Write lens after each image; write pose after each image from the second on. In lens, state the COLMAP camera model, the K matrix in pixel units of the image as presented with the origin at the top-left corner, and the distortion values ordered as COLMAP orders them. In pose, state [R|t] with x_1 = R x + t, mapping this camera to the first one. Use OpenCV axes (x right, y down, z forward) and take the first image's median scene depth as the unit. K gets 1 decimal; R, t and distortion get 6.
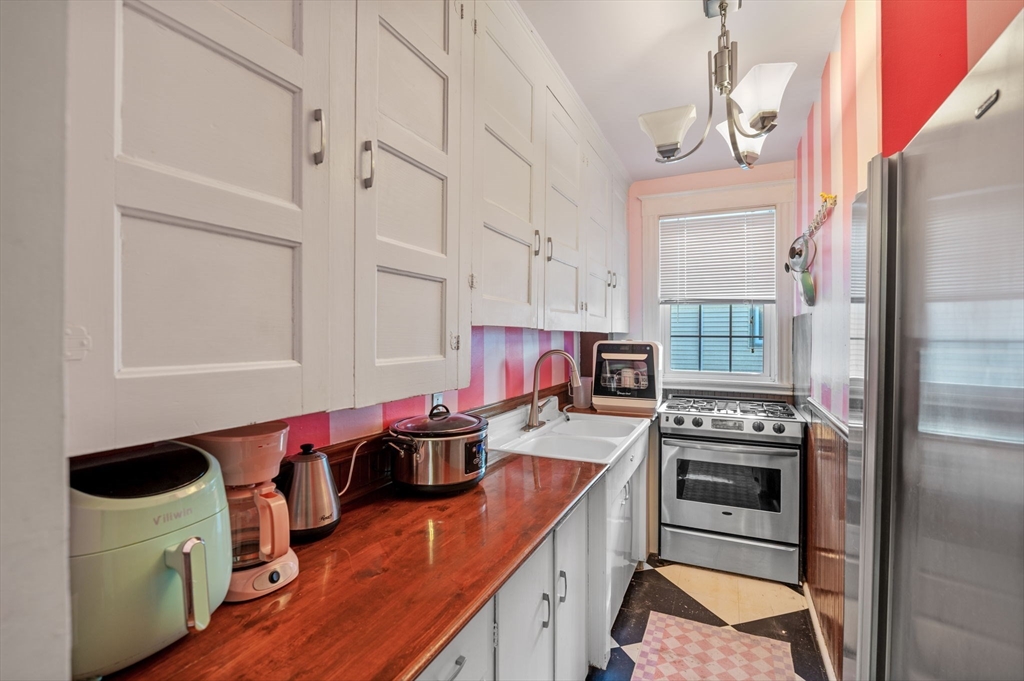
lens RADIAL K [[458.8, 0, 513.1], [0, 458.8, 338.1], [0, 0, 1]] dist [-0.010768, -0.000462]
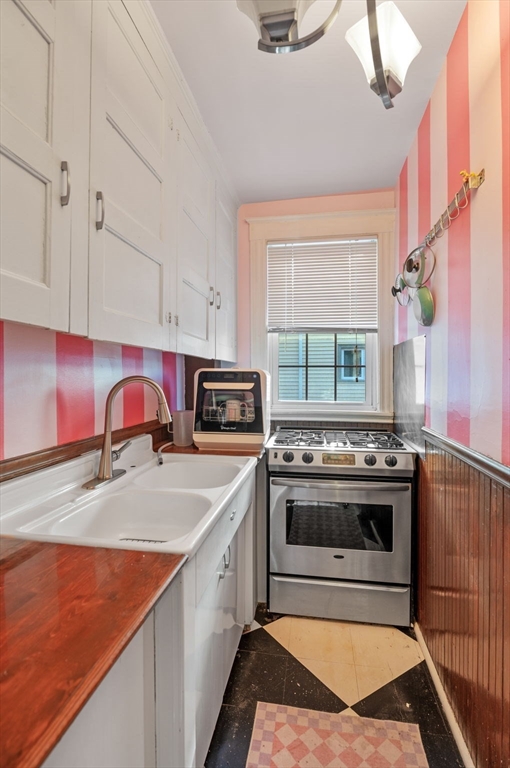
lens RADIAL K [[344.1, 0, 255.1], [0, 344.1, 375.7], [0, 0, 1]] dist [-0.010768, -0.000462]
pose [[0.963664, 0.001299, 0.267116, 0.128455], [0.001879, 0.999930, -0.011642, 0.031847], [-0.267112, 0.011721, 0.963594, 0.393696]]
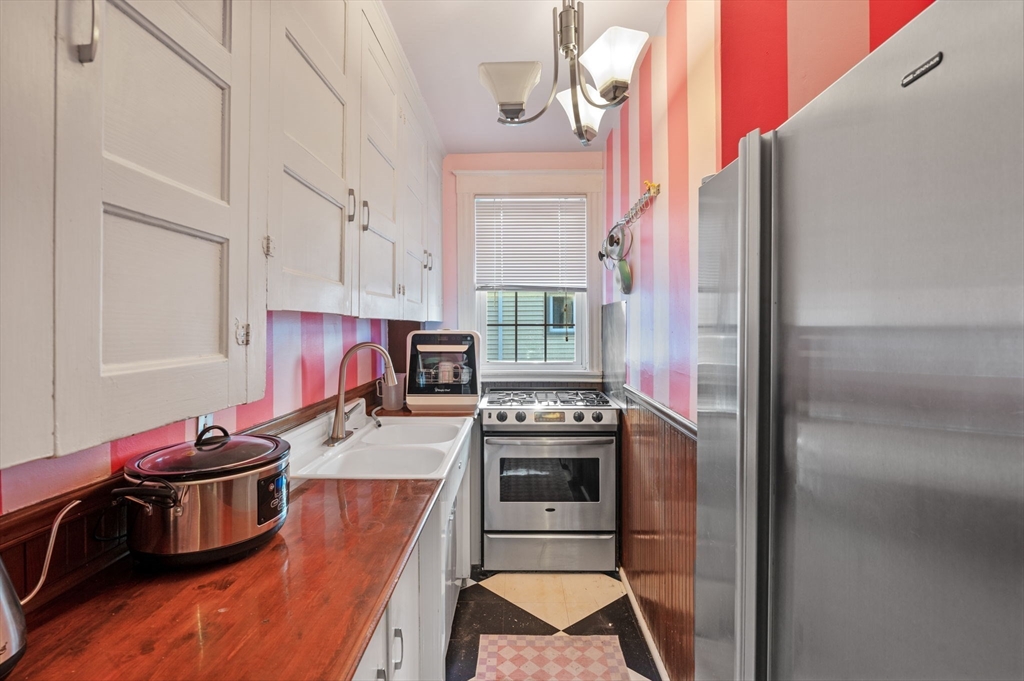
lens RADIAL K [[486.5, 0, 494.4], [0, 486.5, 324.5], [0, 0, 1]] dist [-0.010098, -0.000435]
pose [[0.919090, -0.005094, 0.394016, -0.038292], [0.008051, 0.999950, -0.005851, 0.000981], [-0.393966, 0.008550, 0.919085, 0.112644]]
